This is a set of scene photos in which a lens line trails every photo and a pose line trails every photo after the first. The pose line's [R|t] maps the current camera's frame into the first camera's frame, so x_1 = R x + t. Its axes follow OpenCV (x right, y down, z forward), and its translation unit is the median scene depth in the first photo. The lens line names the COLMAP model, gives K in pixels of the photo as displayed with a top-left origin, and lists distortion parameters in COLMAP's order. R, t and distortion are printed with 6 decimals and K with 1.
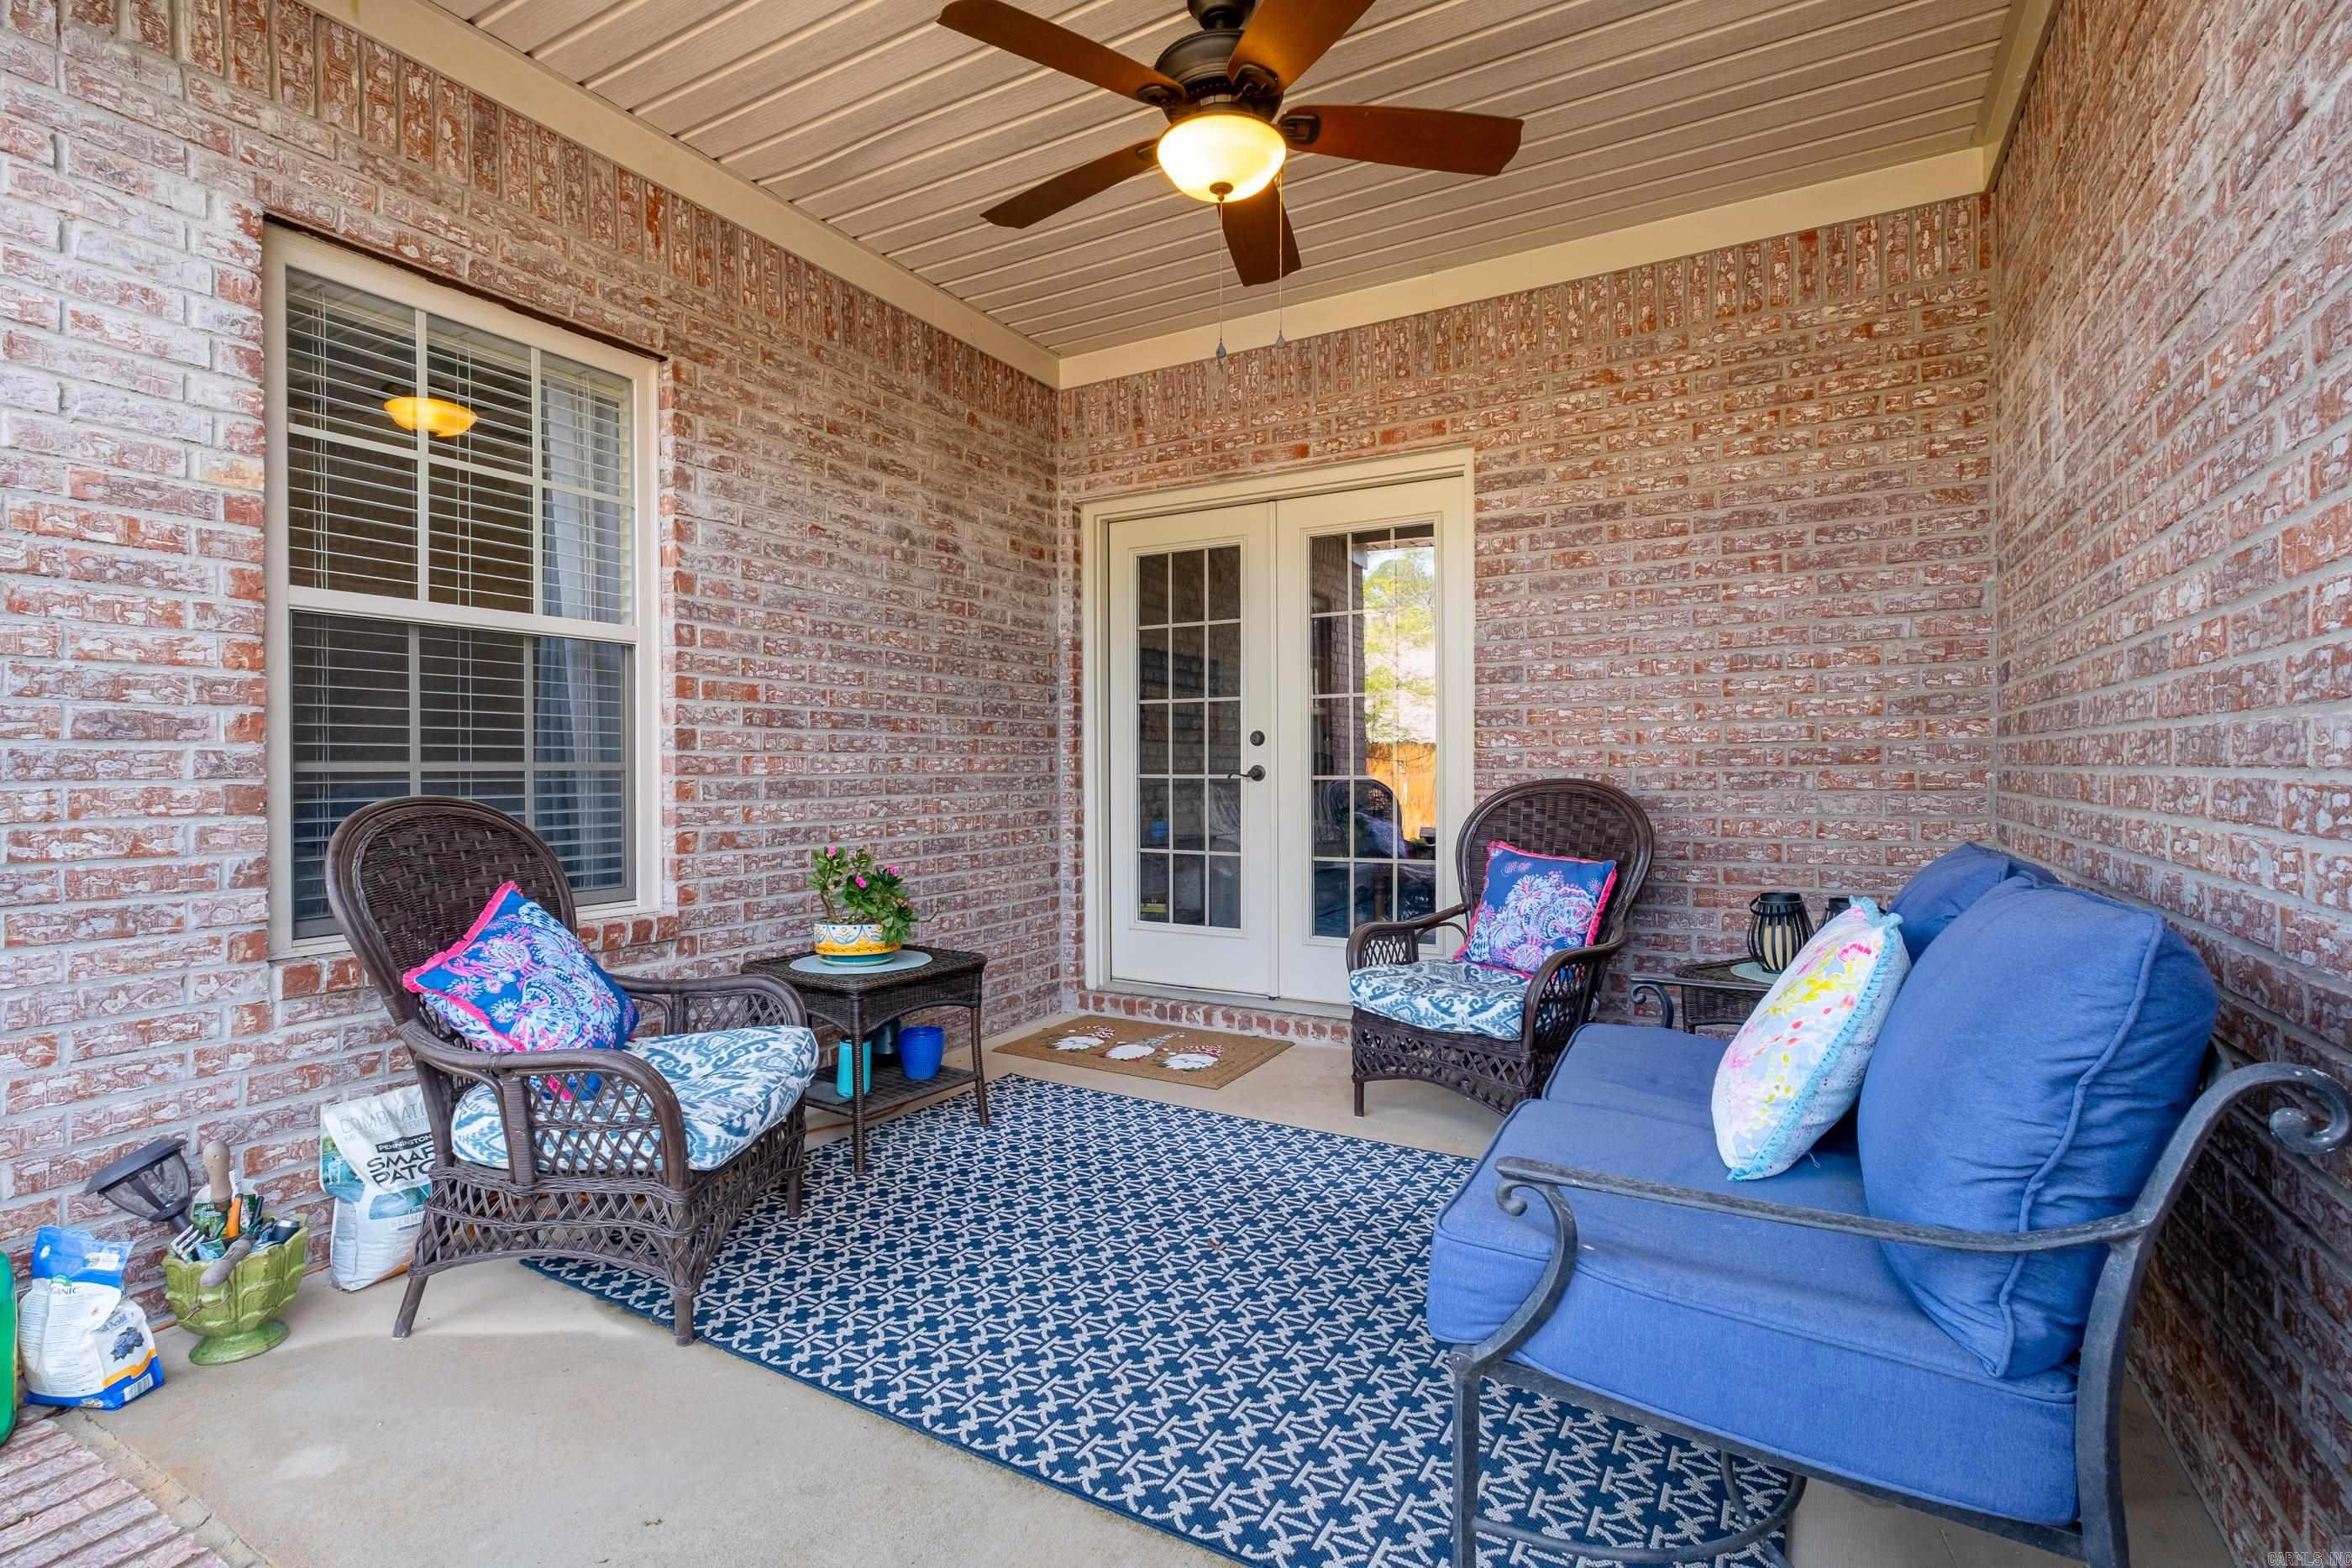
lens RADIAL K [[1049.5, 0, 1186.6], [0, 1049.5, 801.0], [0, 0, 1]] dist [-0.005708, 0.000448]
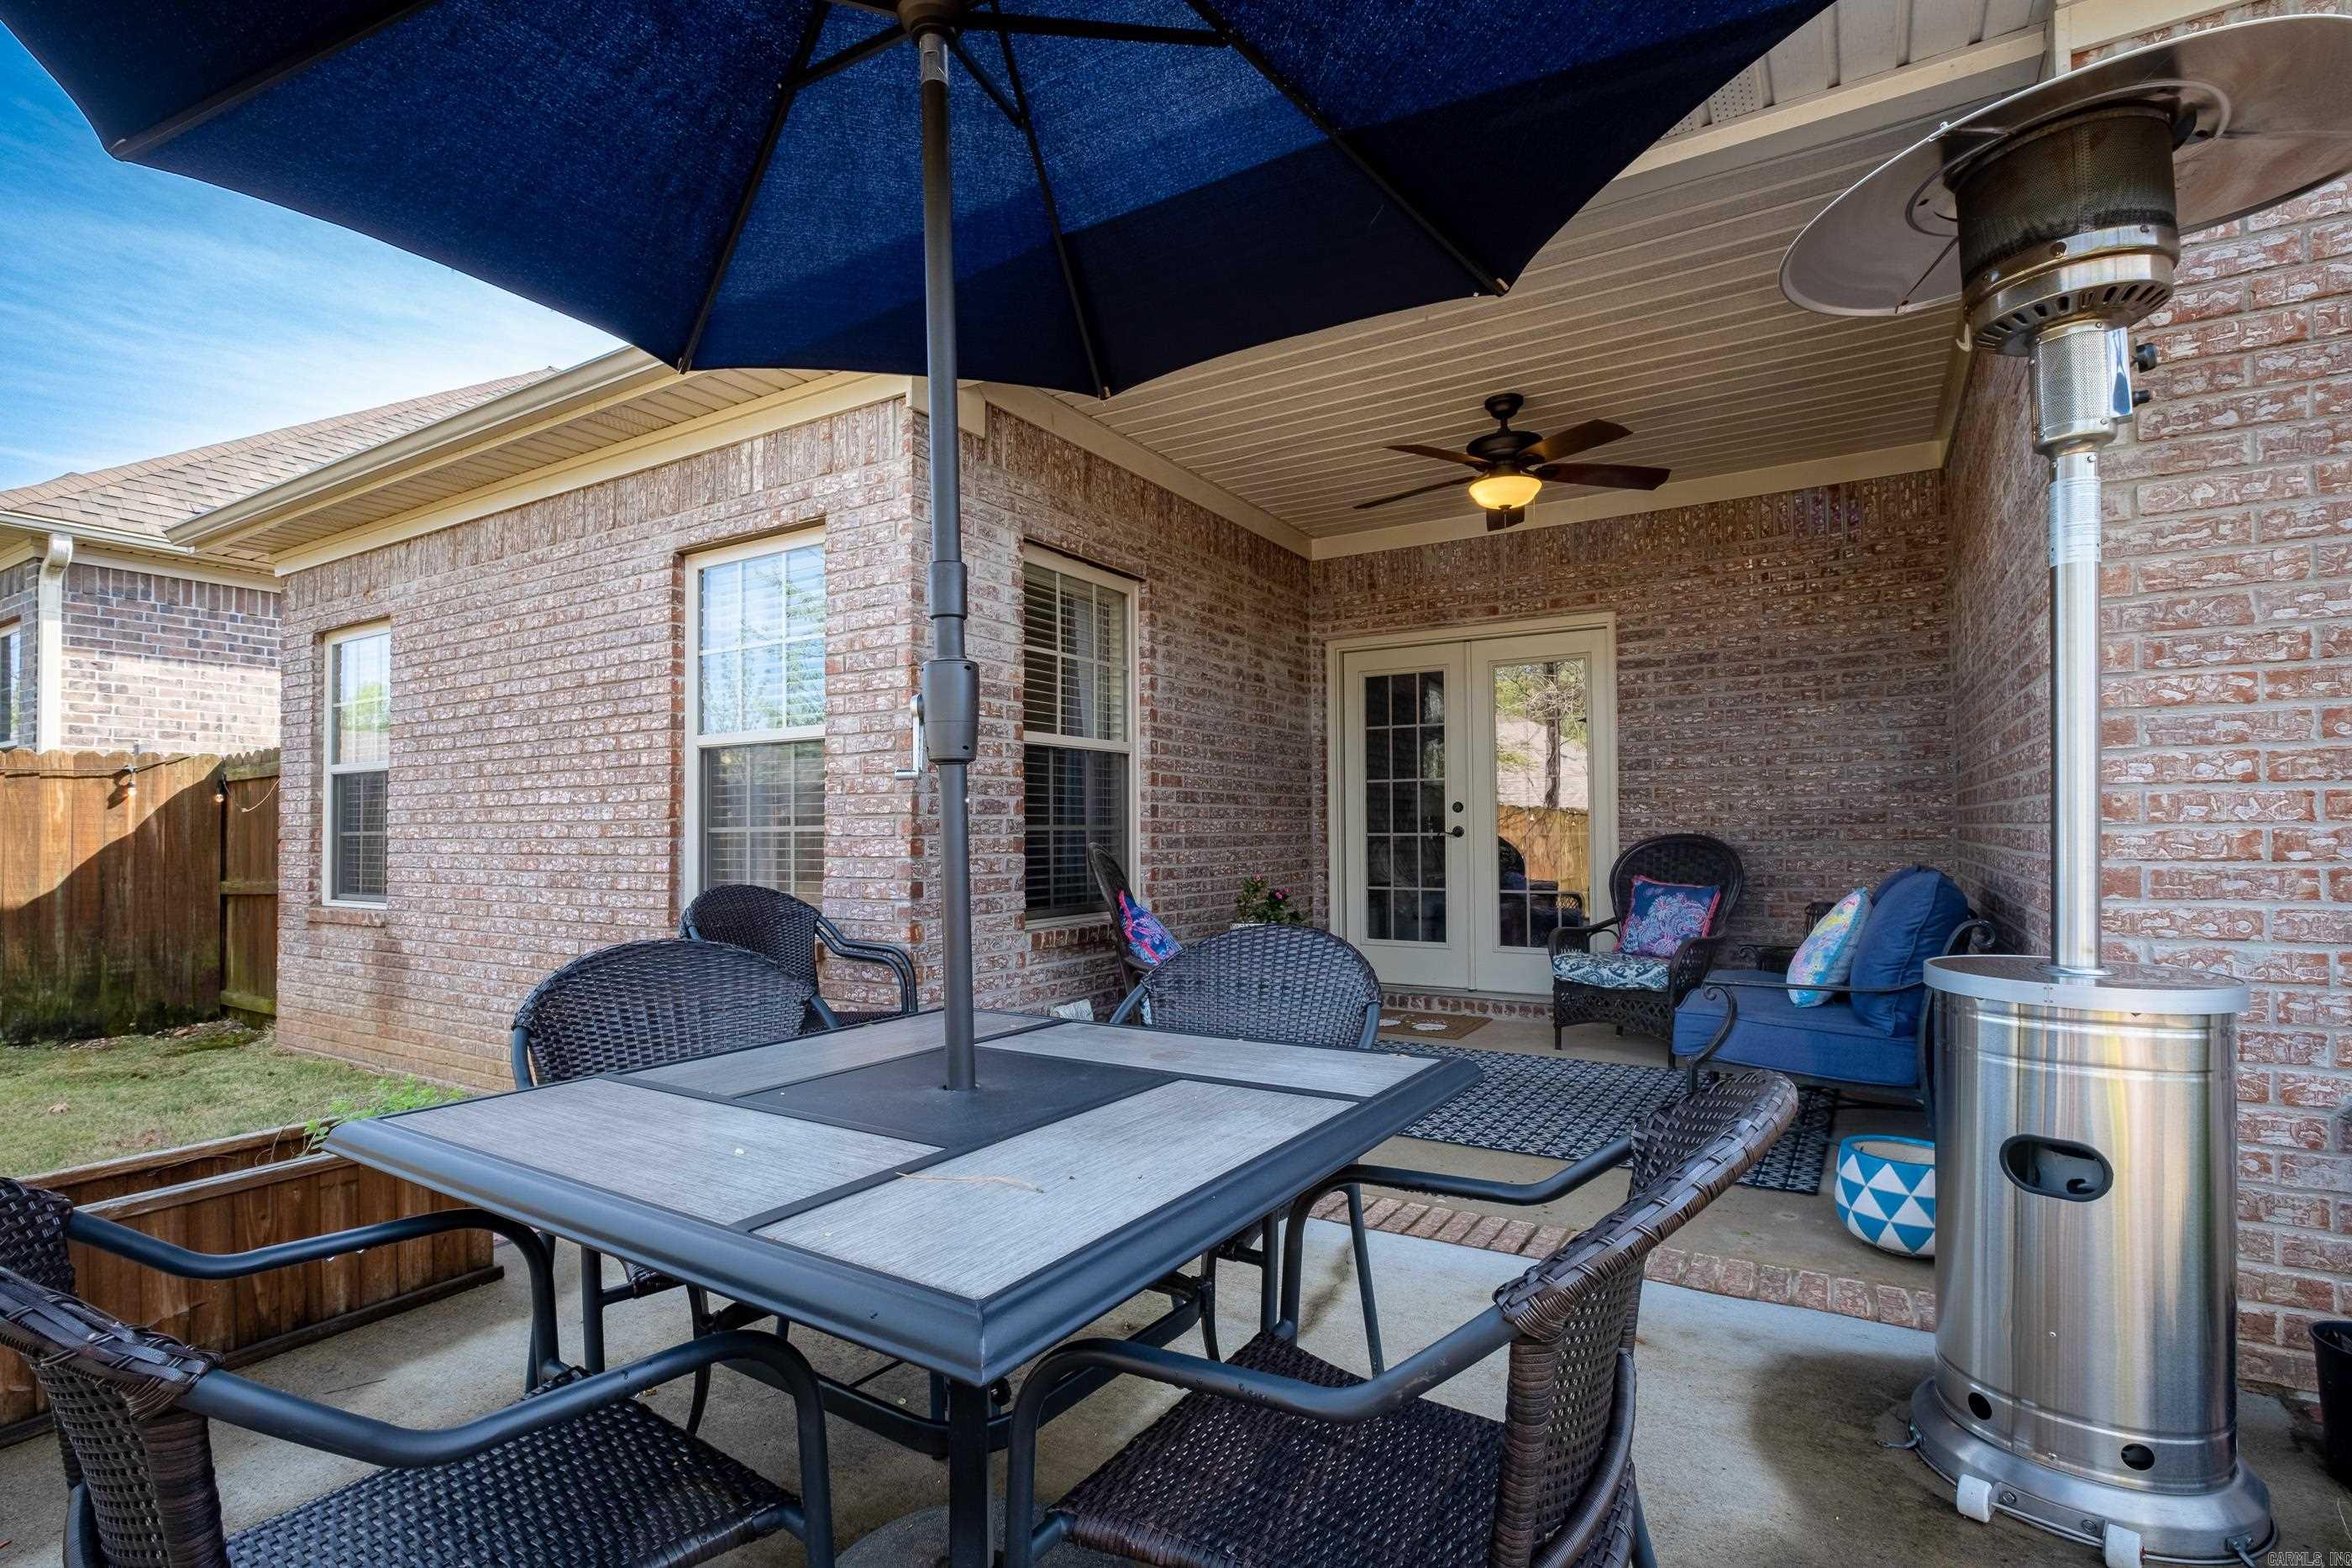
lens RADIAL K [[1049.5, 0, 1257.1], [0, 1049.5, 832.8], [0, 0, 1]] dist [-0.005708, 0.000448]
pose [[0.999958, -0.003664, 0.008392, -0.281110], [0.003916, 0.999536, -0.030210, 0.021562], [-0.008277, 0.030241, 0.999508, -0.538035]]
